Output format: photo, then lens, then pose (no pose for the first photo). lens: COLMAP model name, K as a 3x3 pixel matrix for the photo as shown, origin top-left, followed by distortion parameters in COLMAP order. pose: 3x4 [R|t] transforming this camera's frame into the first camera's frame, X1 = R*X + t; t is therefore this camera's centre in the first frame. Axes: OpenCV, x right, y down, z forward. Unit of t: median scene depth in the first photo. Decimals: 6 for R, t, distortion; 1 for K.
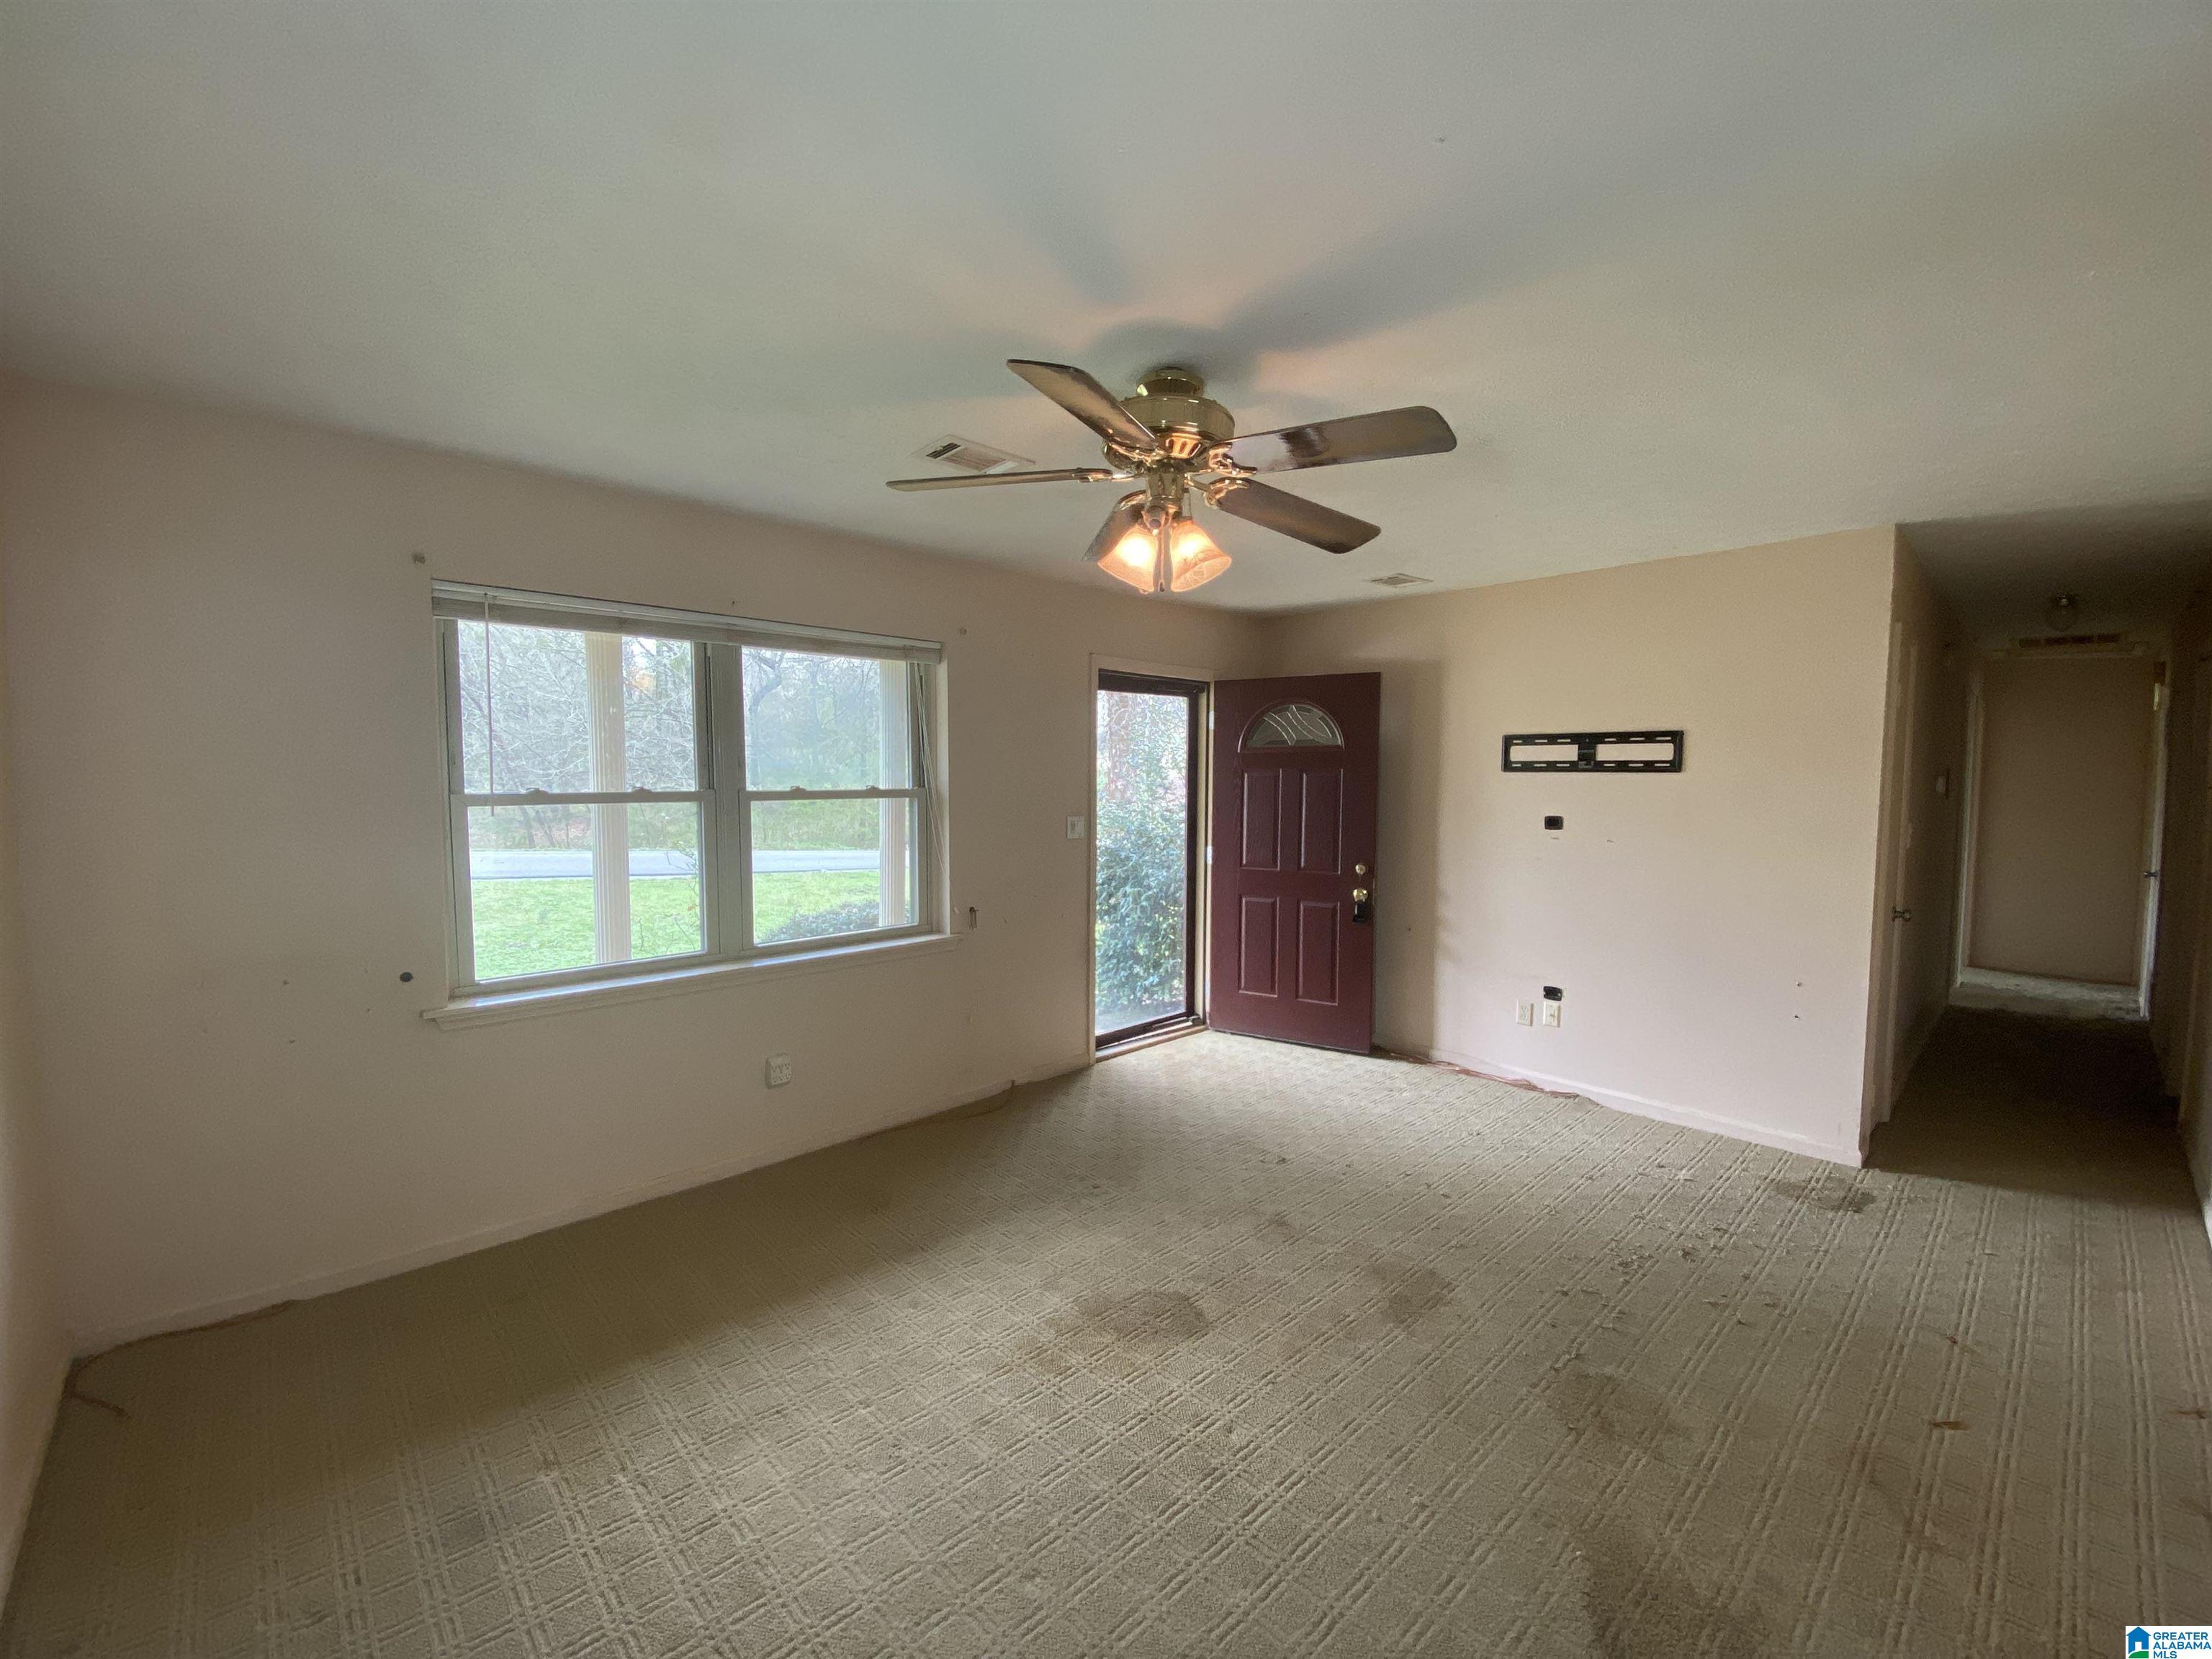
lens RADIAL K [[985.8, 0, 1091.7], [0, 985.8, 844.4], [0, 0, 1]] dist [0.001339, -0.012275]
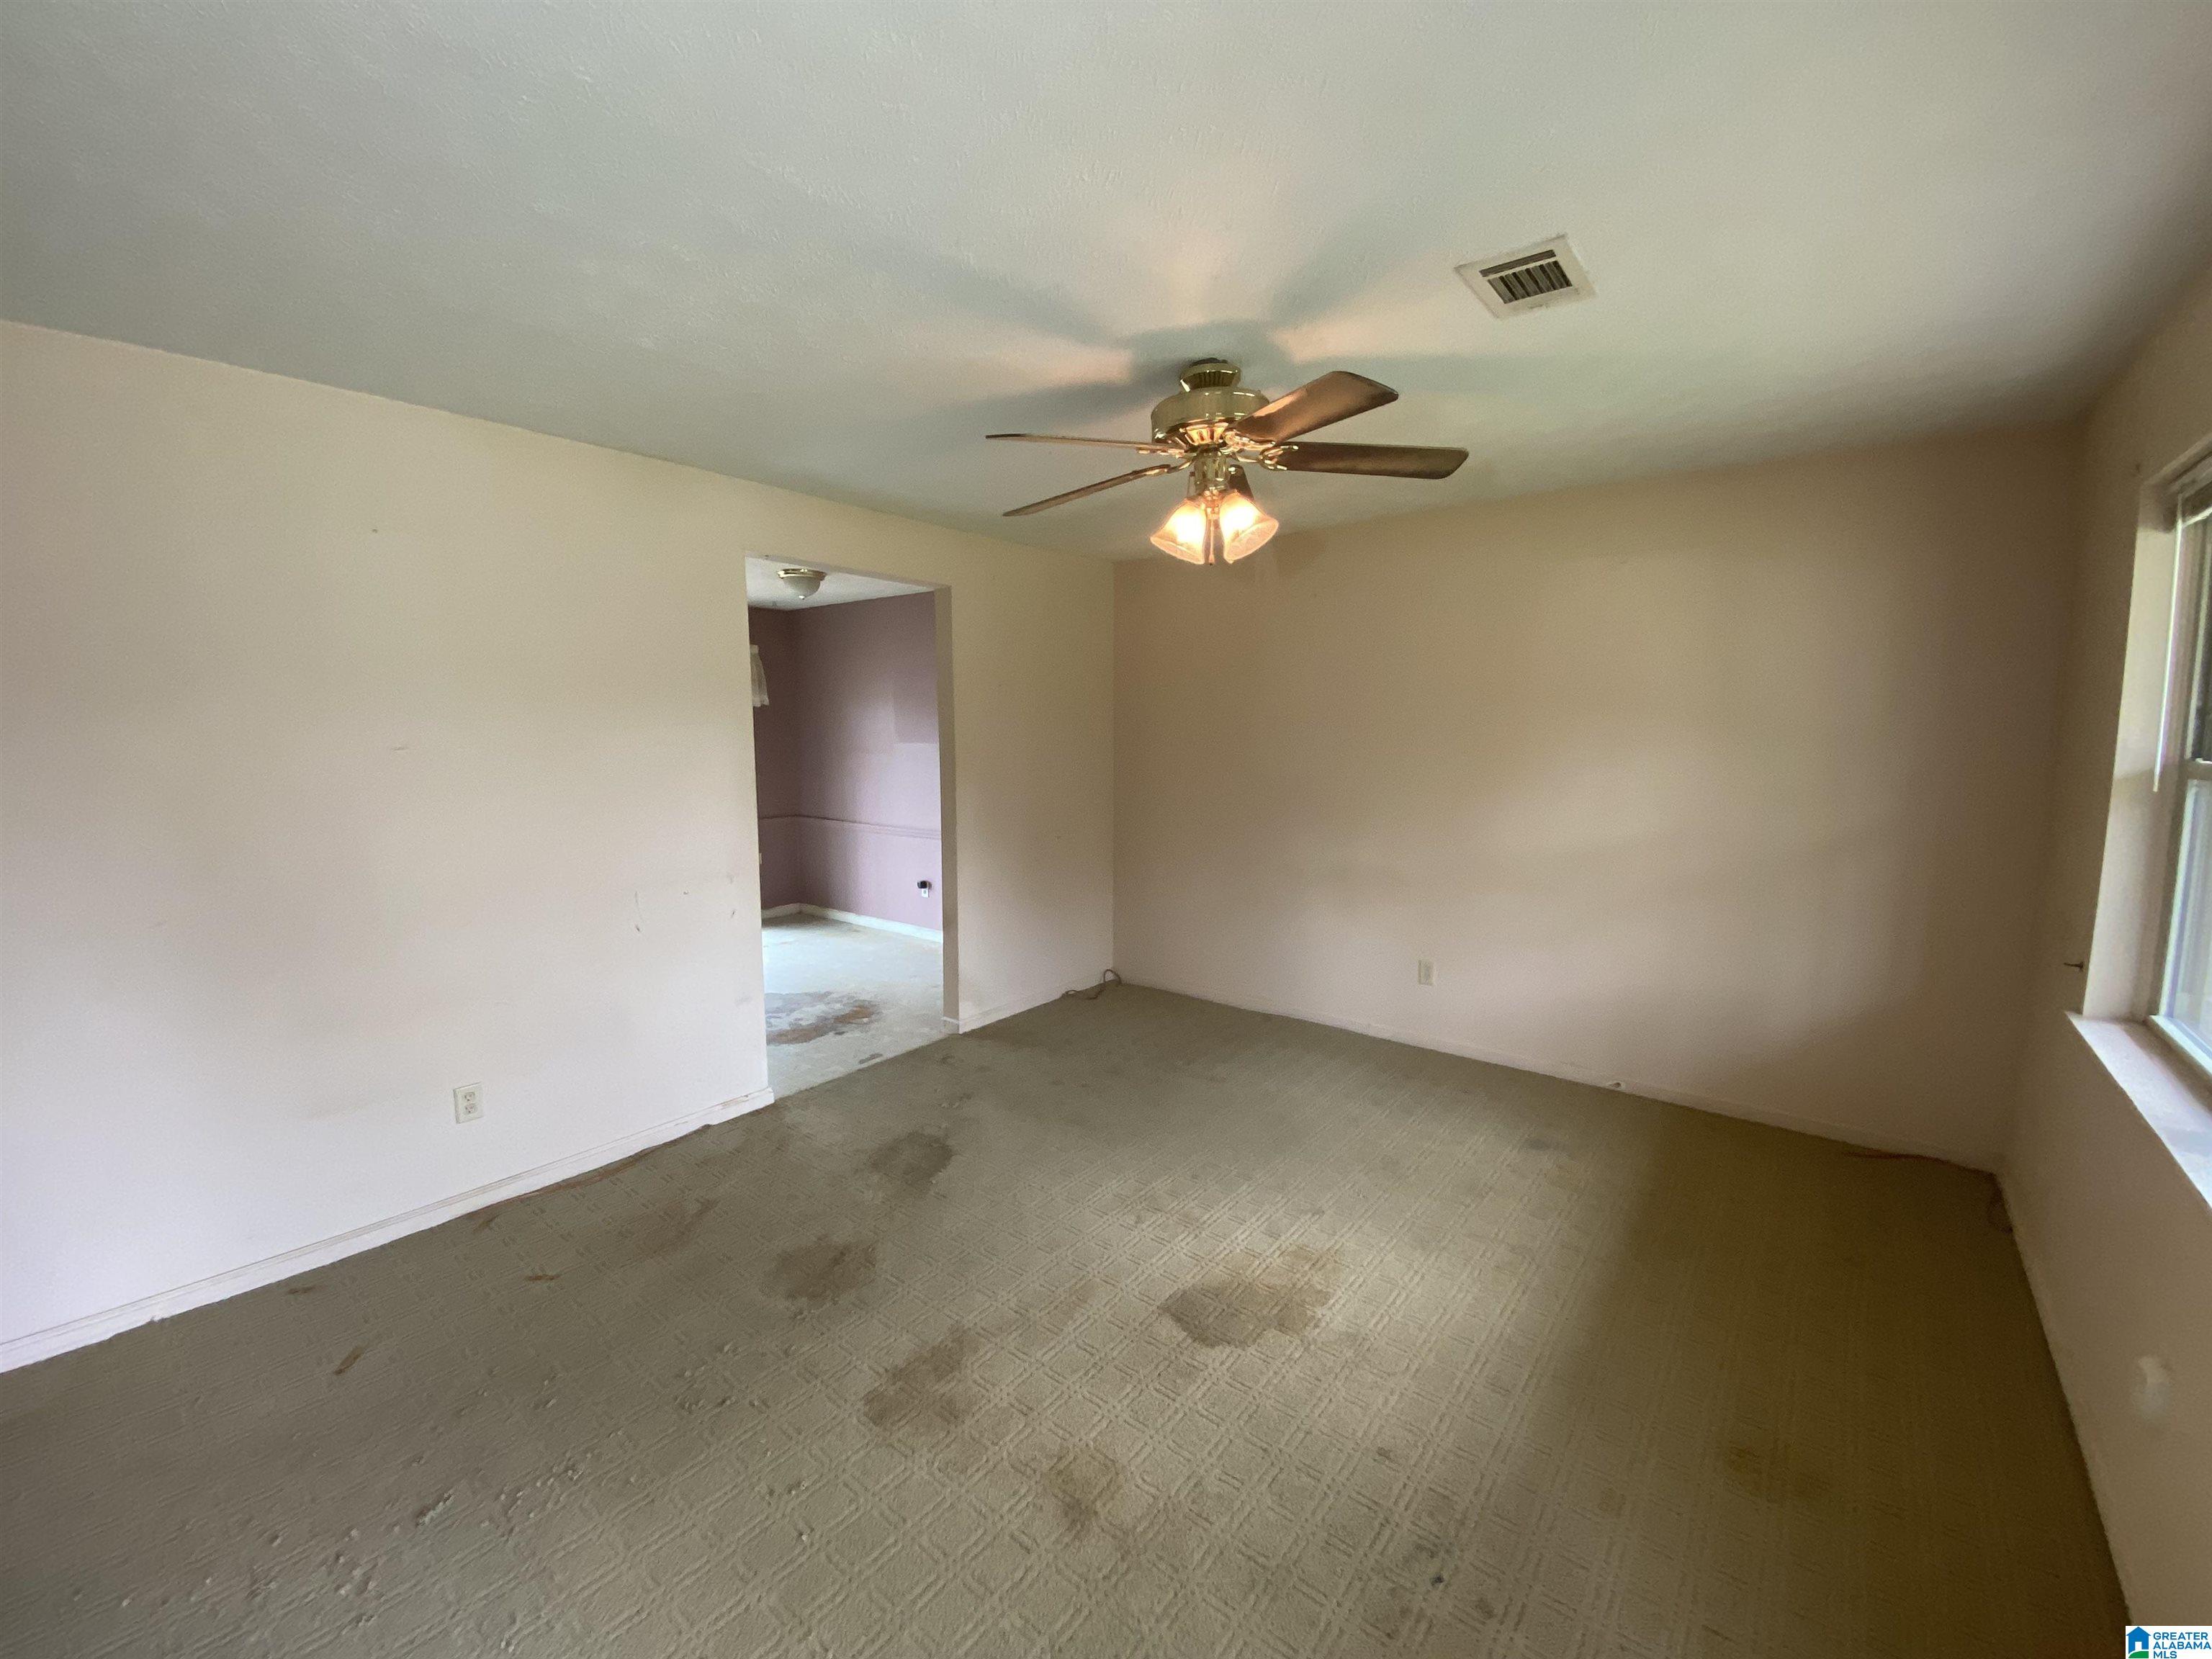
lens RADIAL K [[985.8, 0, 1091.7], [0, 985.8, 844.4], [0, 0, 1]] dist [0.001339, -0.012275]
pose [[-0.990601, 0.006664, -0.136622, 0.306069], [-0.019308, 0.981998, 0.187899, -0.129799], [0.135415, 0.188771, -0.972640, 1.763067]]
